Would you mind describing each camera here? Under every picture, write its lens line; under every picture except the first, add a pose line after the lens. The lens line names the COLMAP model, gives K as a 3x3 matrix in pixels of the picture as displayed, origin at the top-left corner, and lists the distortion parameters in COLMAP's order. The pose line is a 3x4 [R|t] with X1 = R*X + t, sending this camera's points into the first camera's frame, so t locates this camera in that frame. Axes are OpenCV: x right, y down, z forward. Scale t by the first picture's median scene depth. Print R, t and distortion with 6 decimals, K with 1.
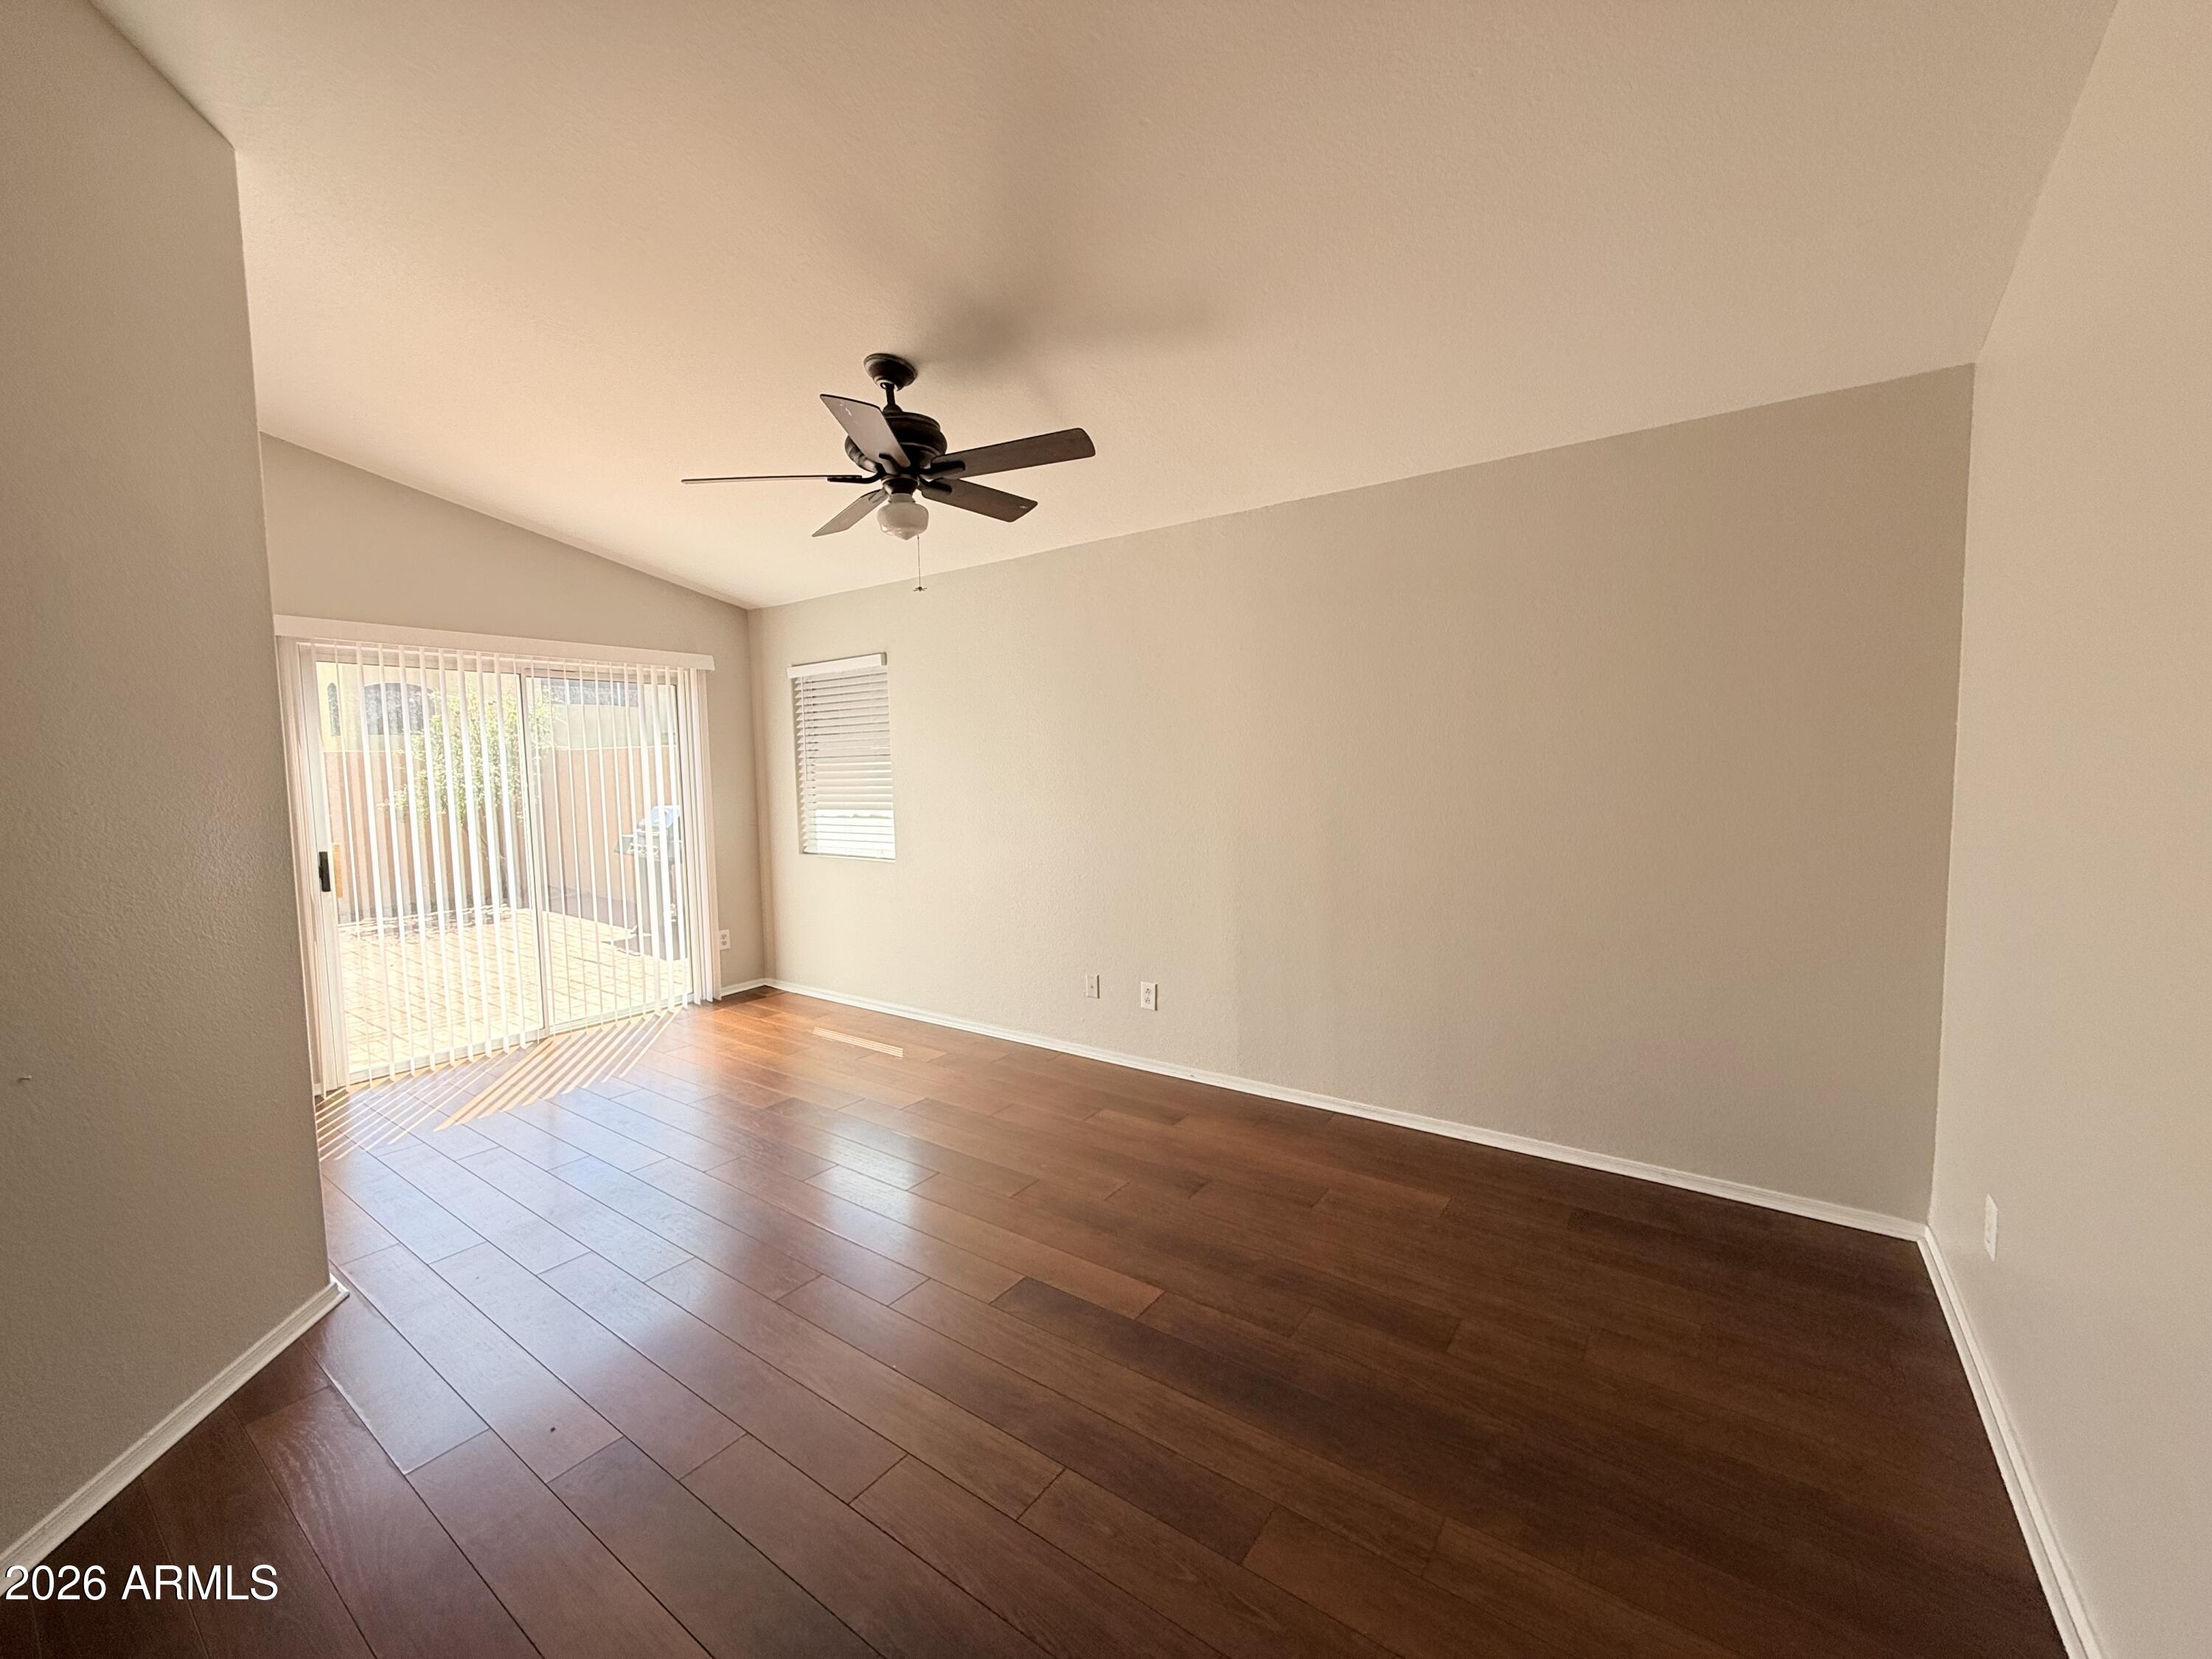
lens RADIAL K [[882.9, 0, 1100.0], [0, 882.9, 826.4], [0, 0, 1]] dist [-0.000584, 0.000281]
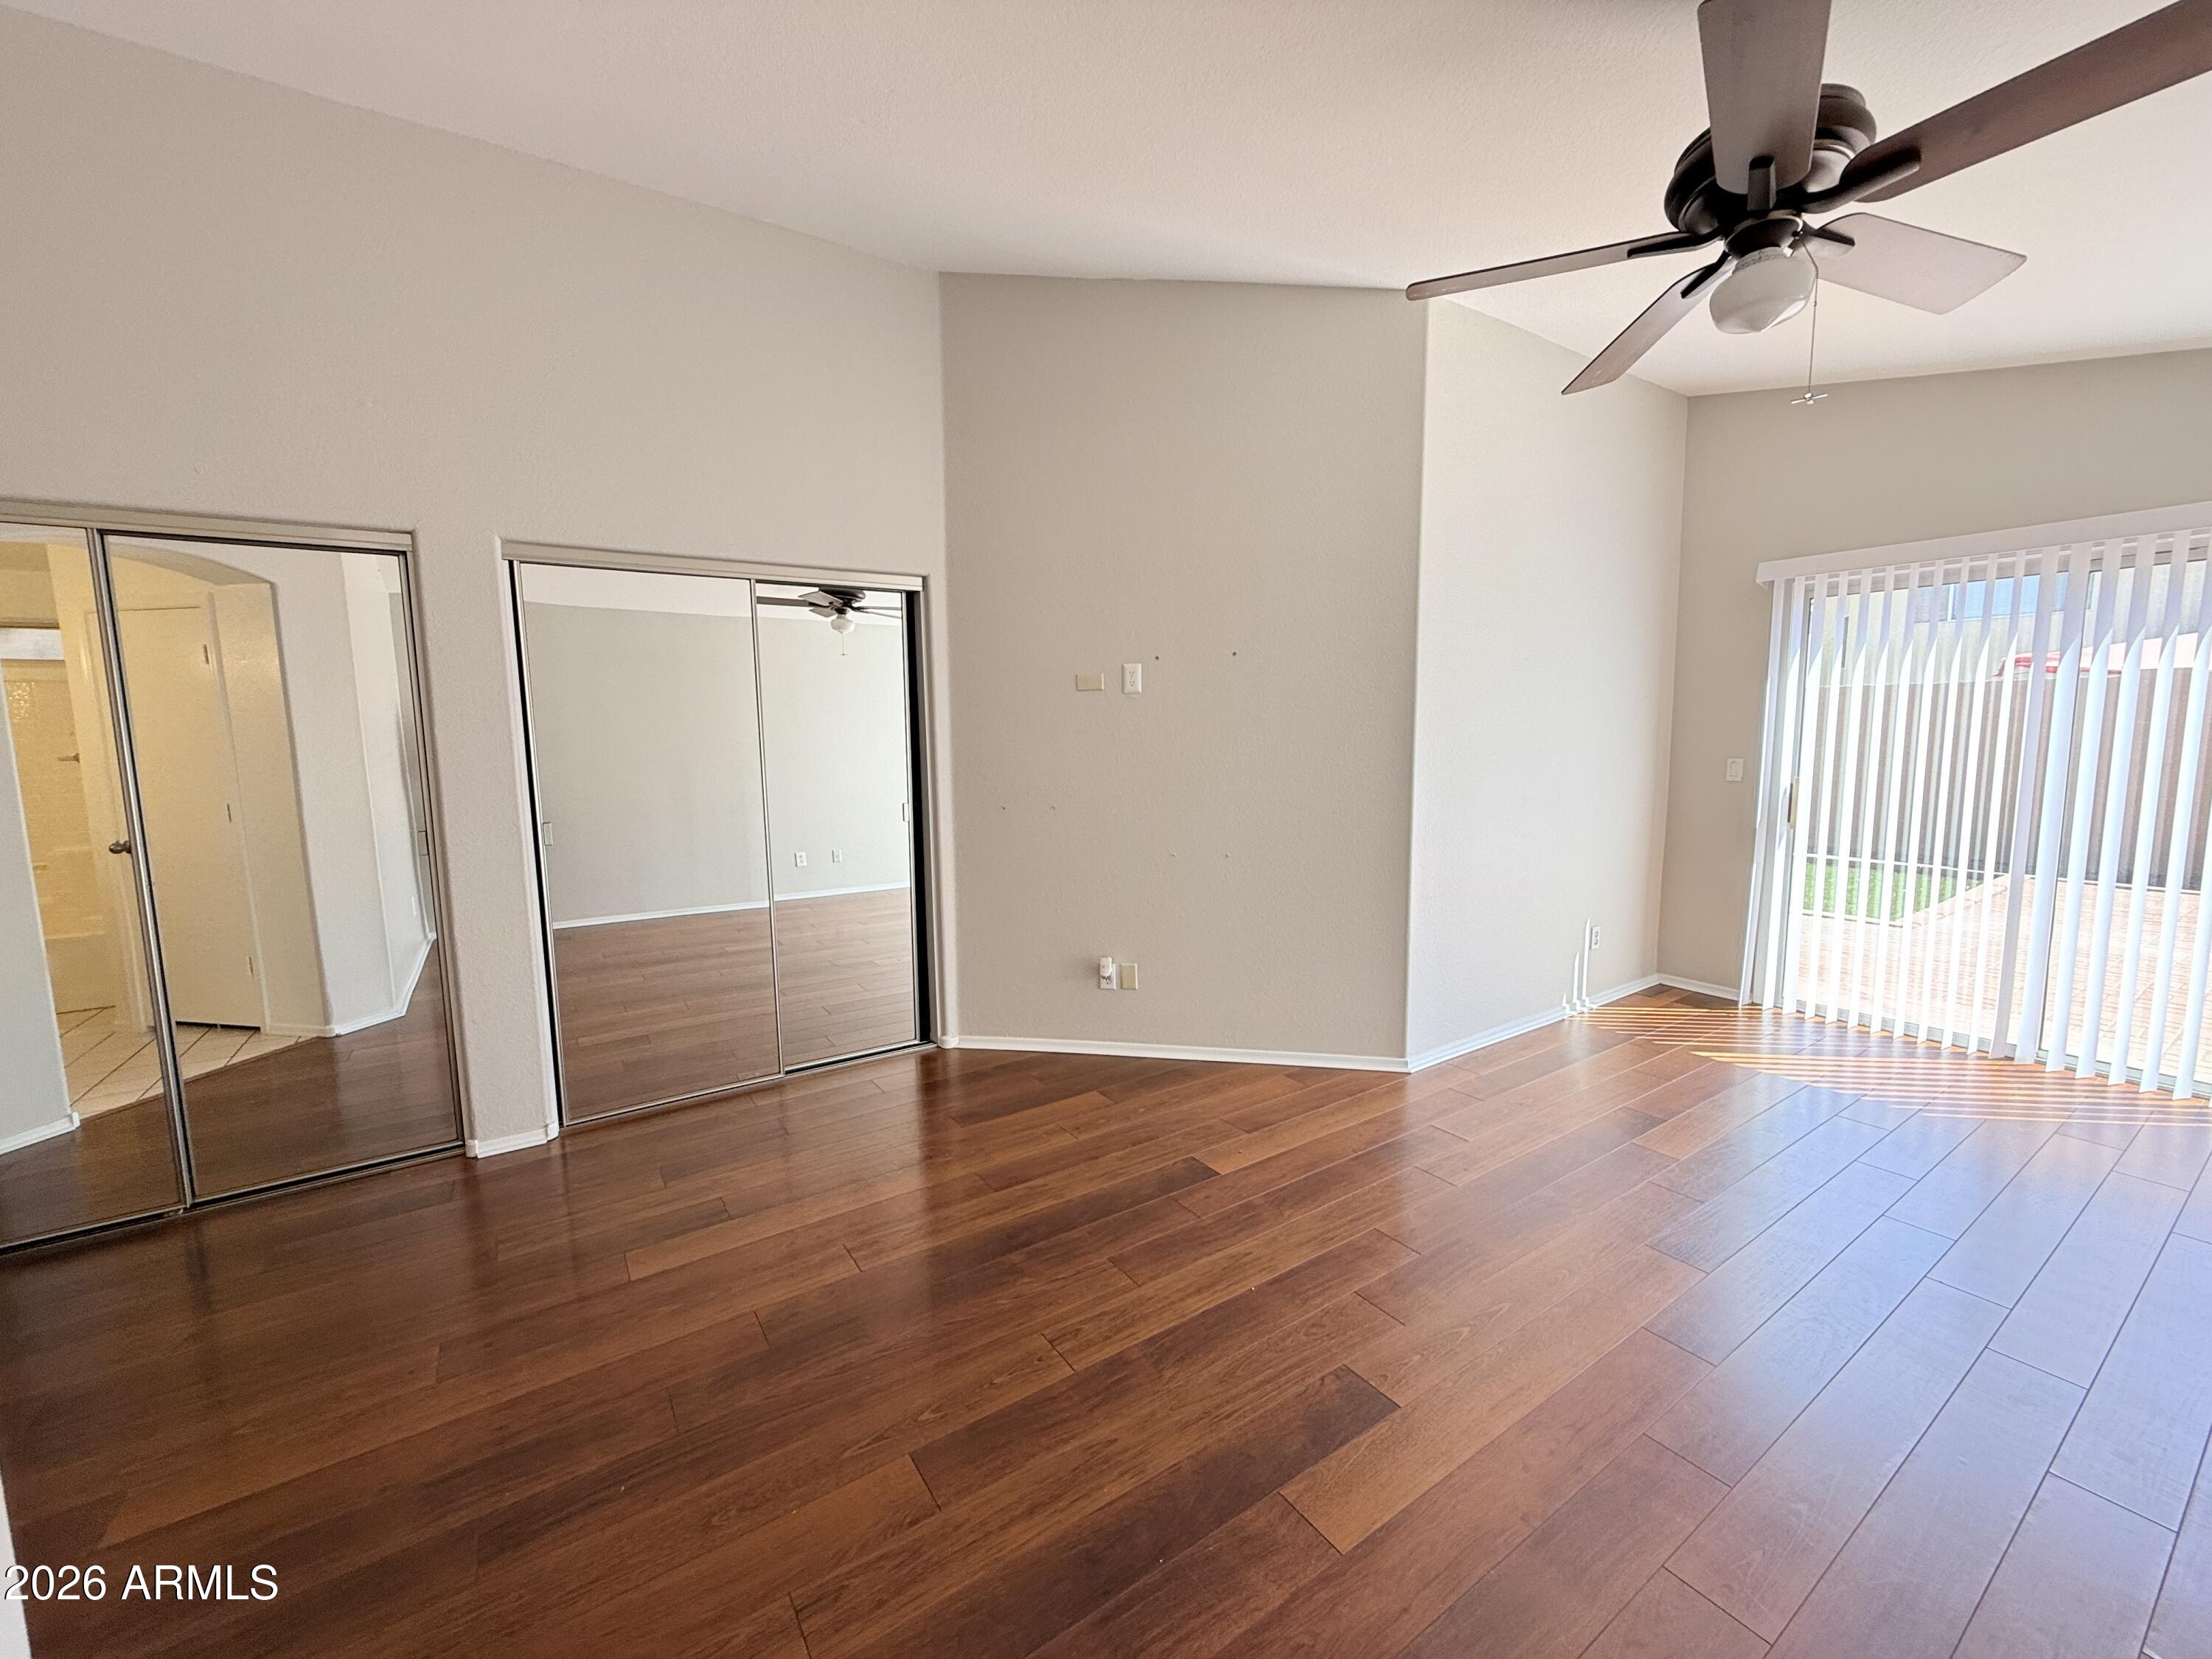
lens RADIAL K [[882.9, 0, 1100.0], [0, 882.9, 826.4], [0, 0, 1]] dist [-0.000584, 0.000281]
pose [[-0.351750, 0.132402, -0.926683, 0.689446], [-0.040604, 0.986857, 0.156412, -0.091760], [0.935213, 0.092645, -0.341751, 1.051297]]
